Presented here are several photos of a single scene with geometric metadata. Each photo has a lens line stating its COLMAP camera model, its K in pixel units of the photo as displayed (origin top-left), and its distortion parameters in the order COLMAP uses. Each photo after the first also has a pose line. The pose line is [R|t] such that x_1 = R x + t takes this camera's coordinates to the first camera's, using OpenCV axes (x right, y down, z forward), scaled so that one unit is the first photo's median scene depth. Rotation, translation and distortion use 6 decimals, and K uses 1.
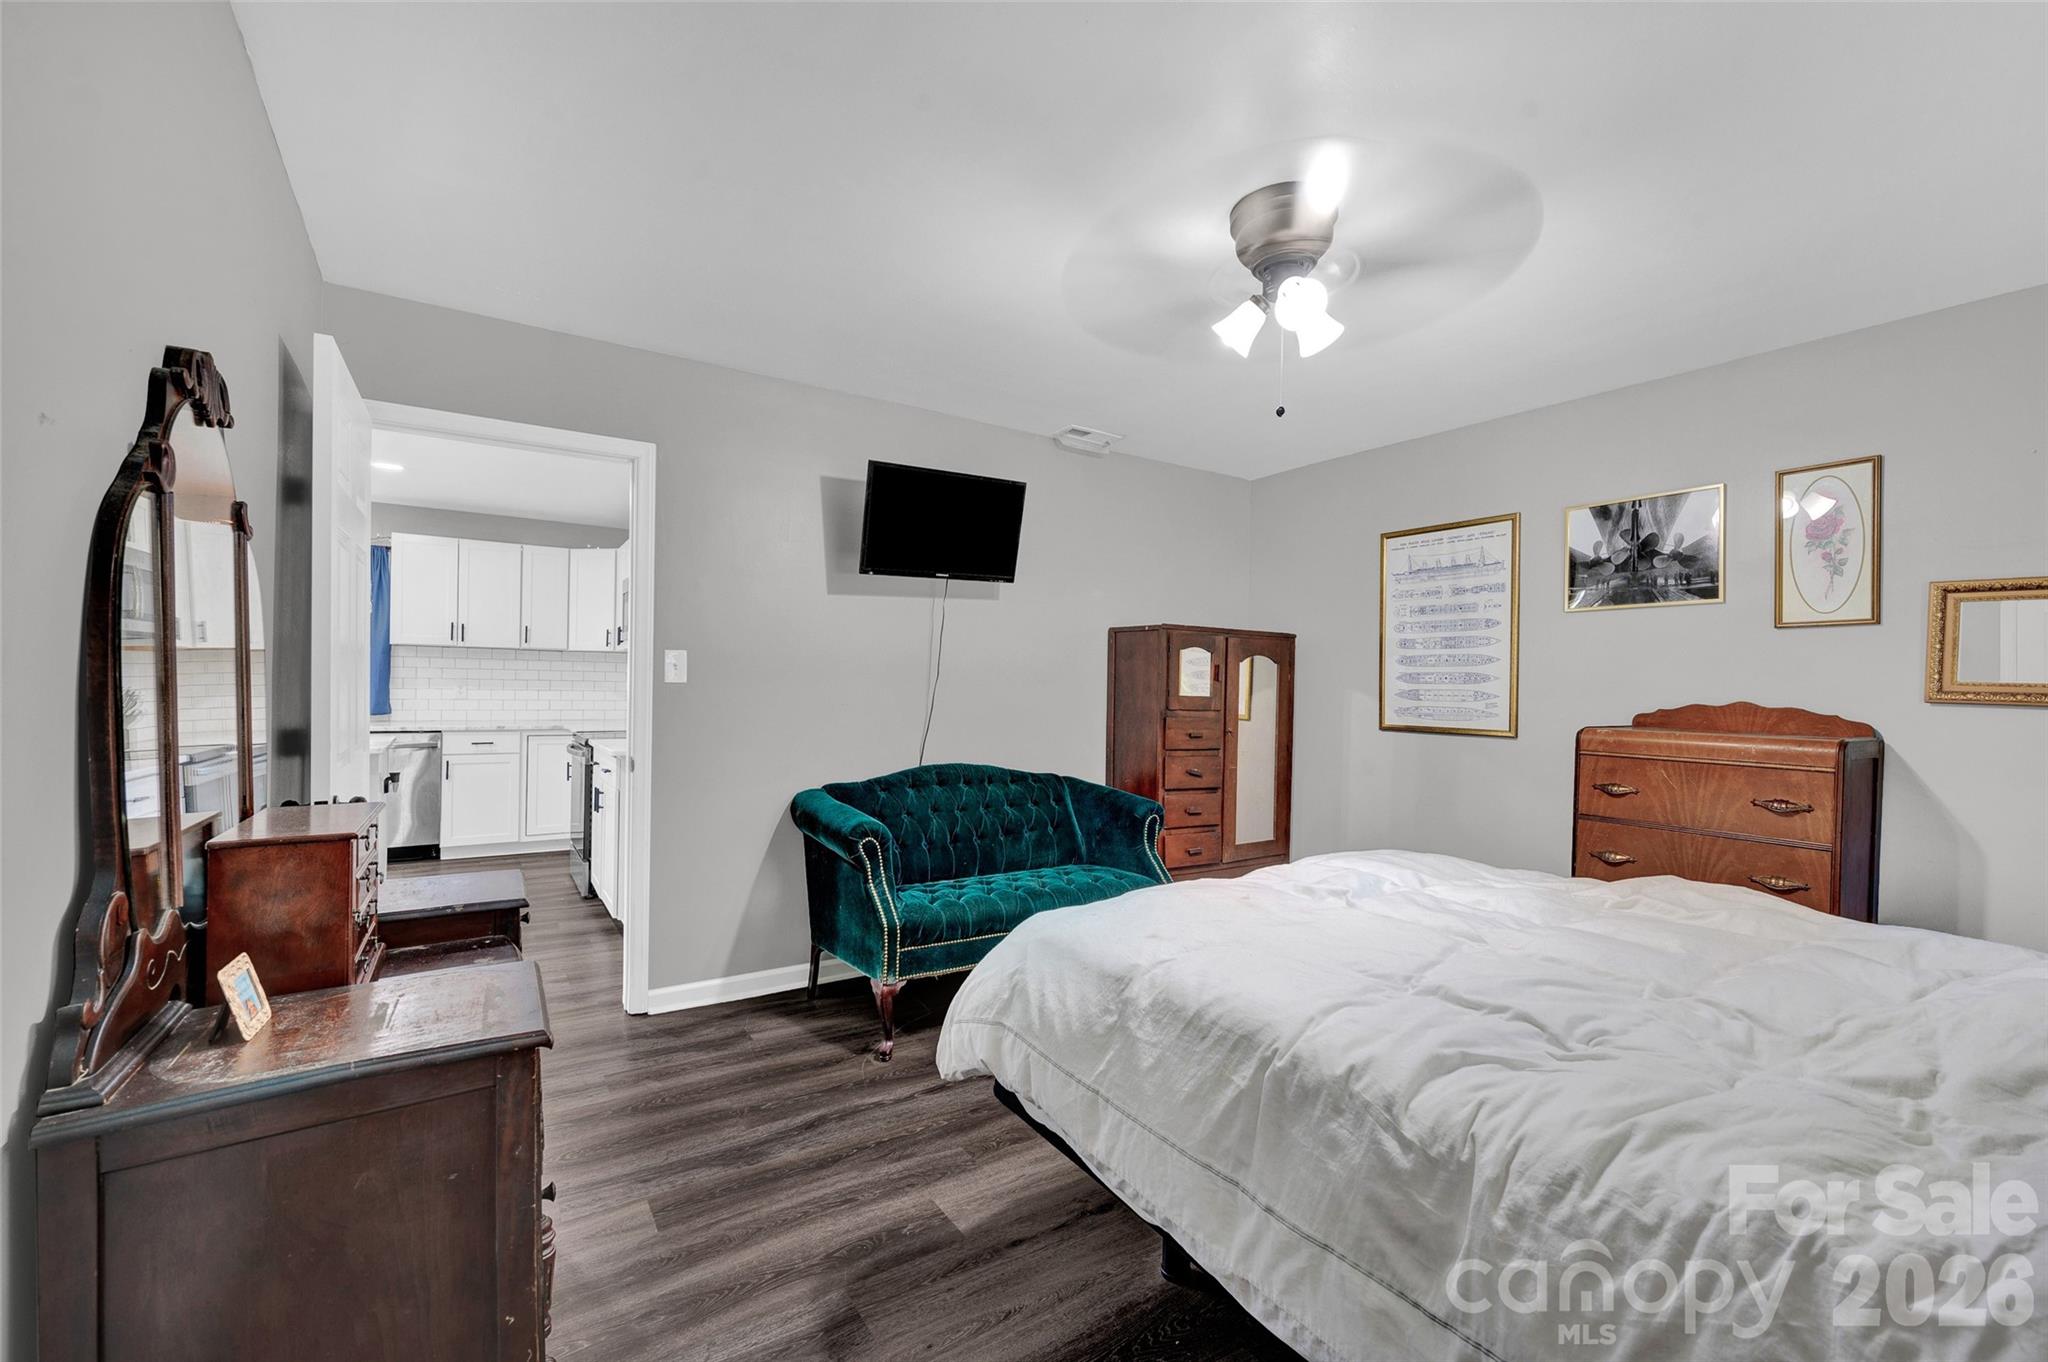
lens RADIAL K [[875.8, 0, 1041.7], [0, 875.8, 691.1], [0, 0, 1]] dist [-0.001368, 0.000114]
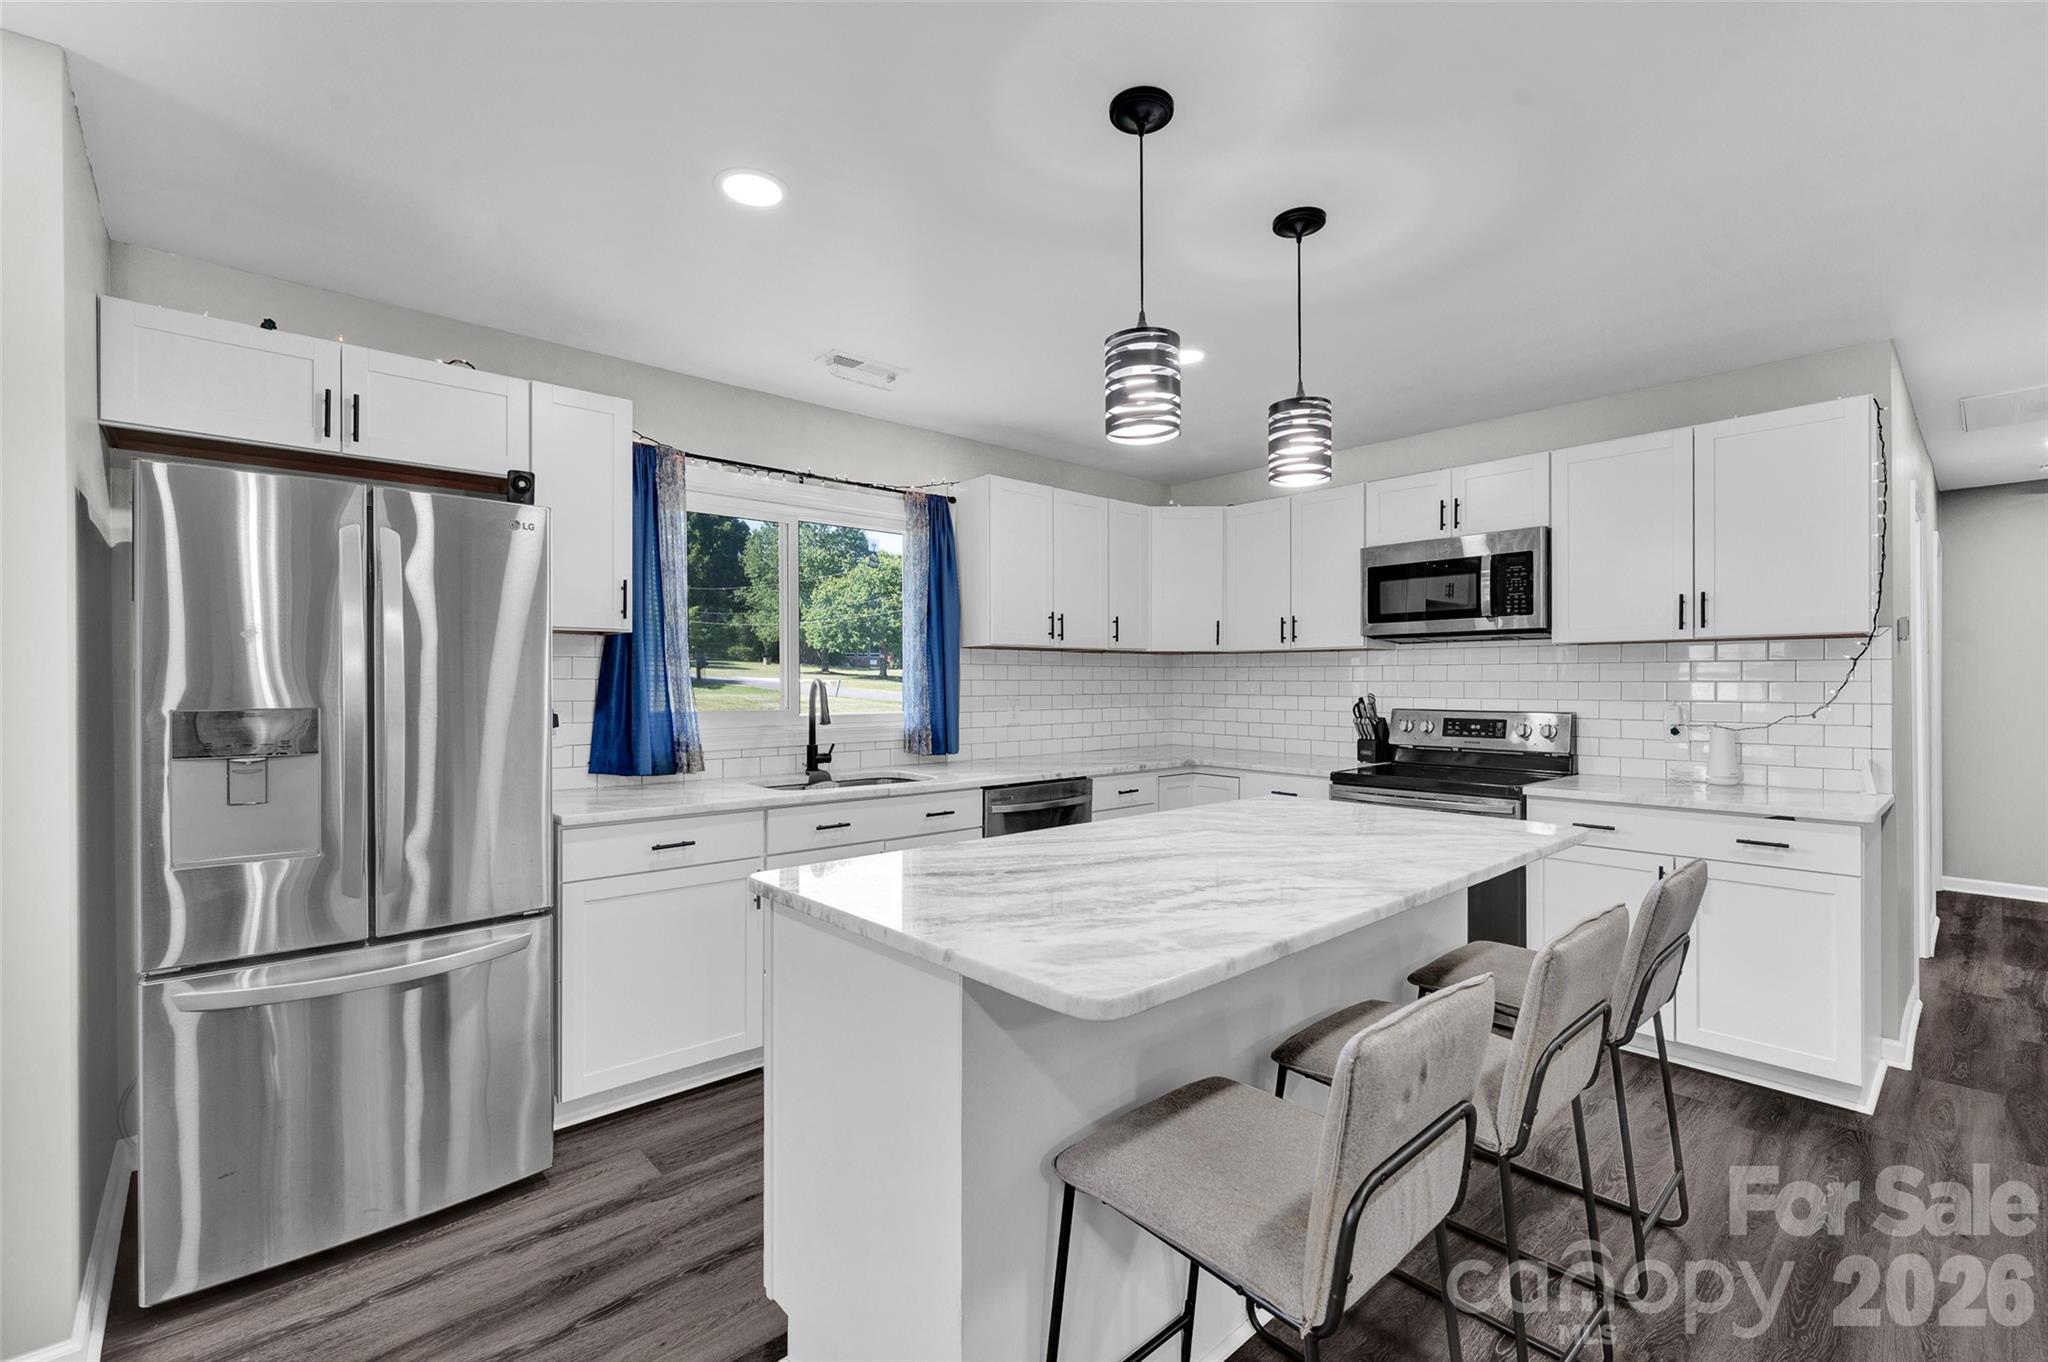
lens RADIAL K [[875.8, 0, 1024.4], [0, 875.8, 681.5], [0, 0, 1]] dist [-0.001368, 0.000114]
pose [[0.986164, -0.018886, 0.164691, -1.236448], [0.020177, 0.999777, -0.006165, -0.033334], [-0.164538, 0.009402, 0.986326, 0.543777]]
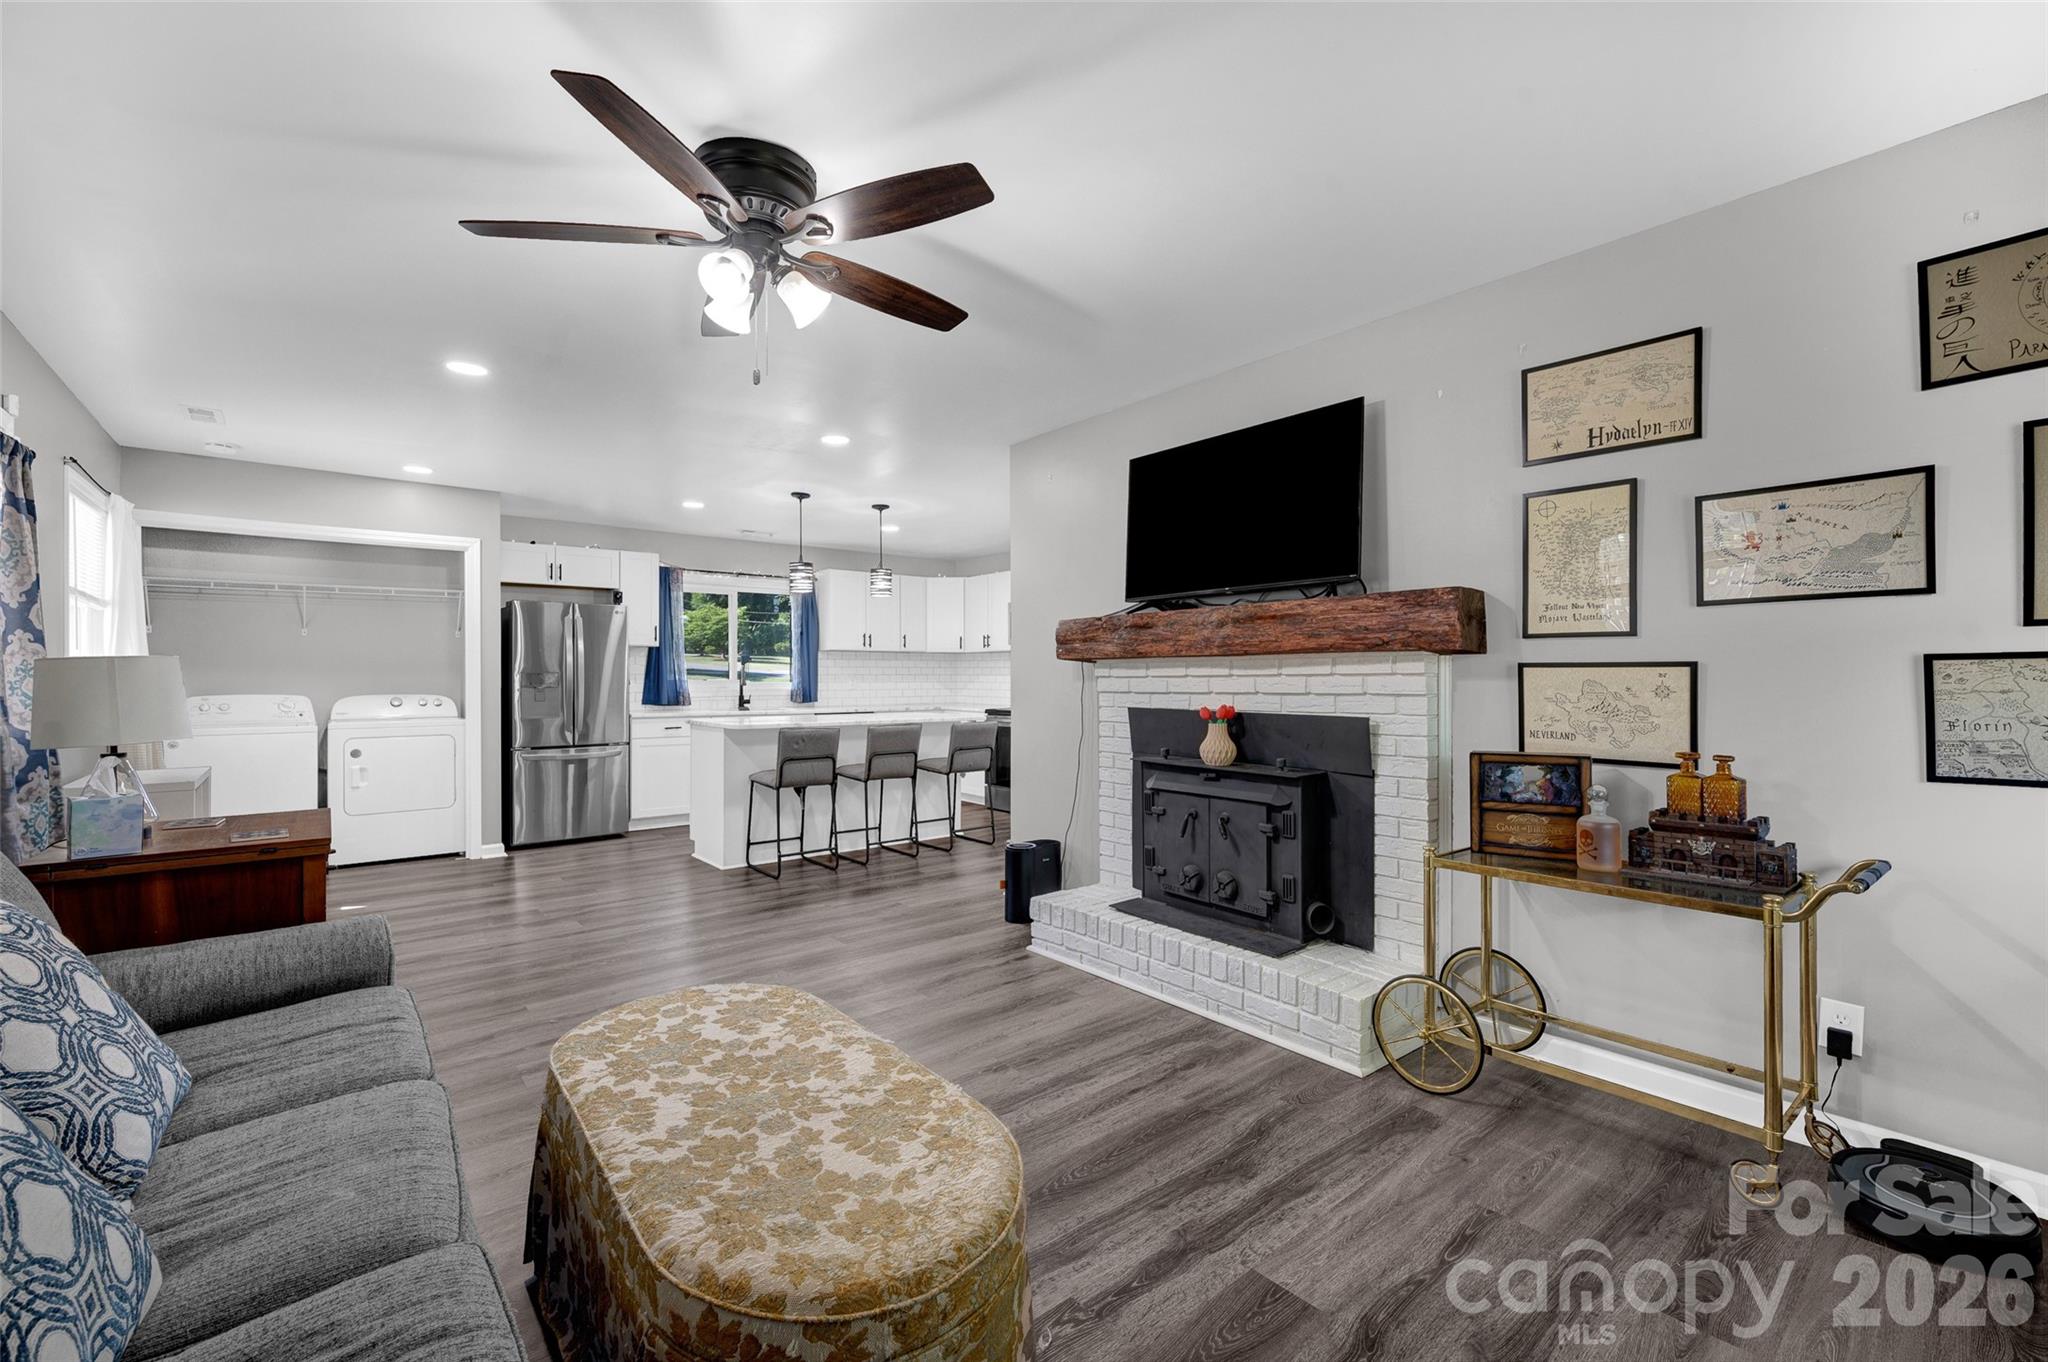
lens RADIAL K [[875.8, 0, 1037.9], [0, 875.8, 674.0], [0, 0, 1]] dist [-0.001368, 0.000114]
pose [[0.992207, -0.019986, 0.122984, -0.884810], [0.021318, 0.999727, -0.009530, 0.005487], [-0.122760, 0.012078, 0.992363, -0.575506]]
